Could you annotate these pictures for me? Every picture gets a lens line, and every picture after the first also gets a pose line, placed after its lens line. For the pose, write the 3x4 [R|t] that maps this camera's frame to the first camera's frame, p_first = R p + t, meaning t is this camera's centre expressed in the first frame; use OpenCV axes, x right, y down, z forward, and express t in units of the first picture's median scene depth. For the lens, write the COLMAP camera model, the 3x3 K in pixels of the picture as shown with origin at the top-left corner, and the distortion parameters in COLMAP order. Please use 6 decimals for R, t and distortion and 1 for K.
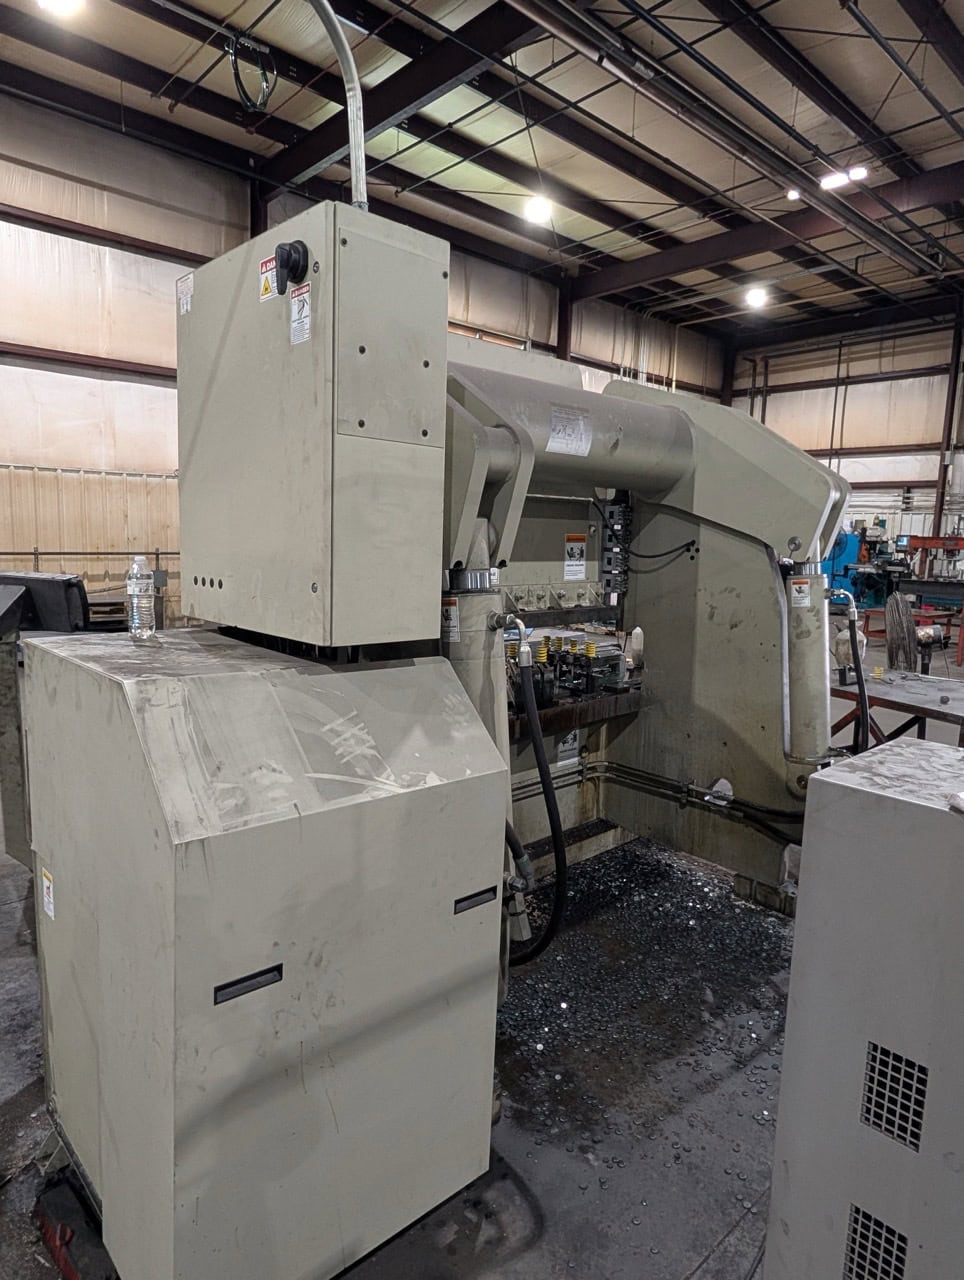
lens RADIAL K [[737.6, 0, 482.0], [0, 737.6, 640.0], [0, 0, 1]] dist [0.001184, -0.000193]
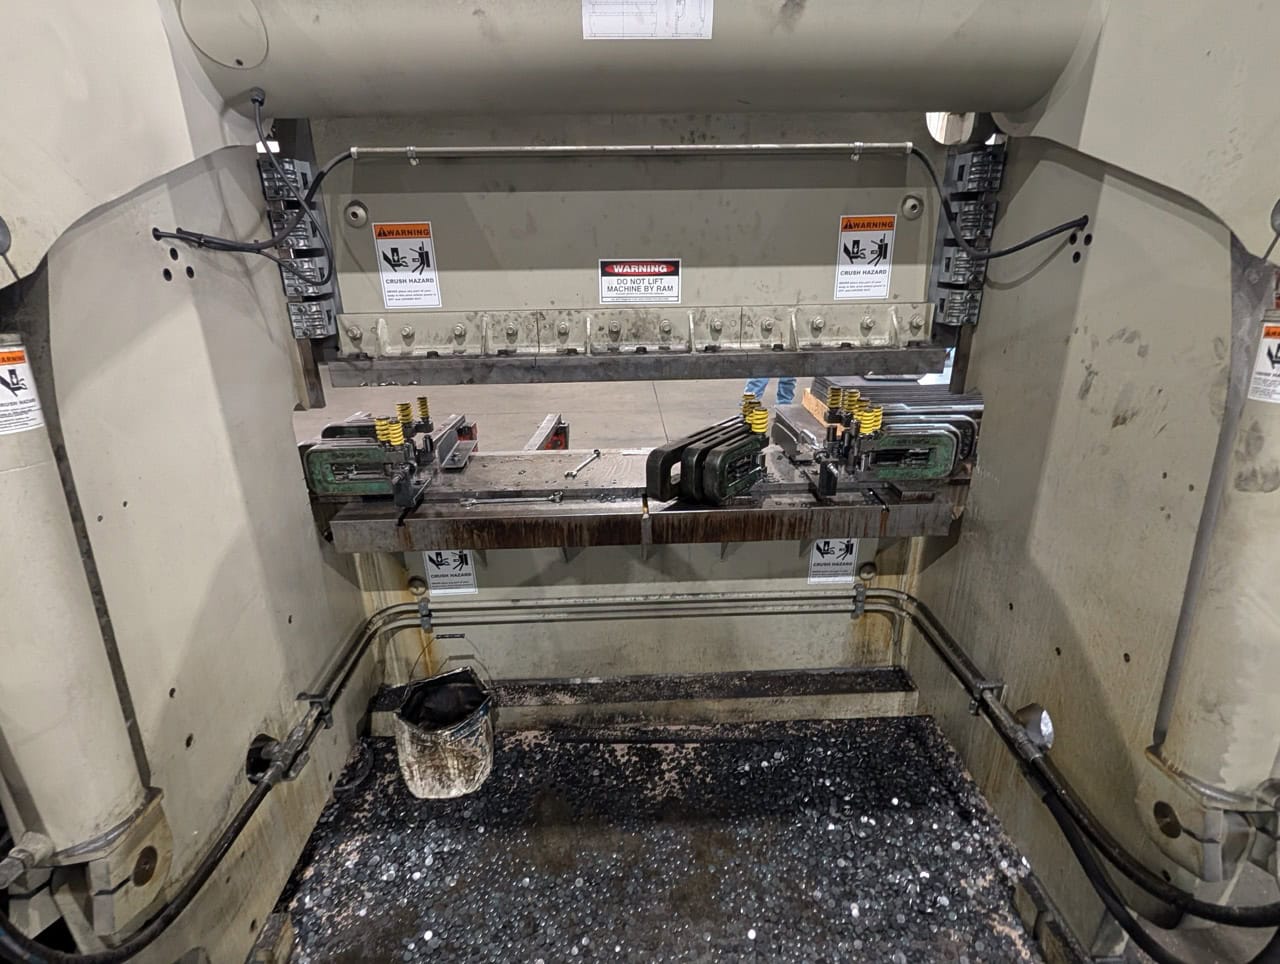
lens RADIAL K [[645.5, 0, 640.0], [0, 645.5, 482.0], [0, 0, 1]] dist [0.002587, -0.000224]
pose [[0.777268, 0.198775, -0.596944, 0.325536], [-0.060936, 0.968104, 0.243024, -0.054351], [0.626212, -0.152520, 0.764589, 0.476581]]
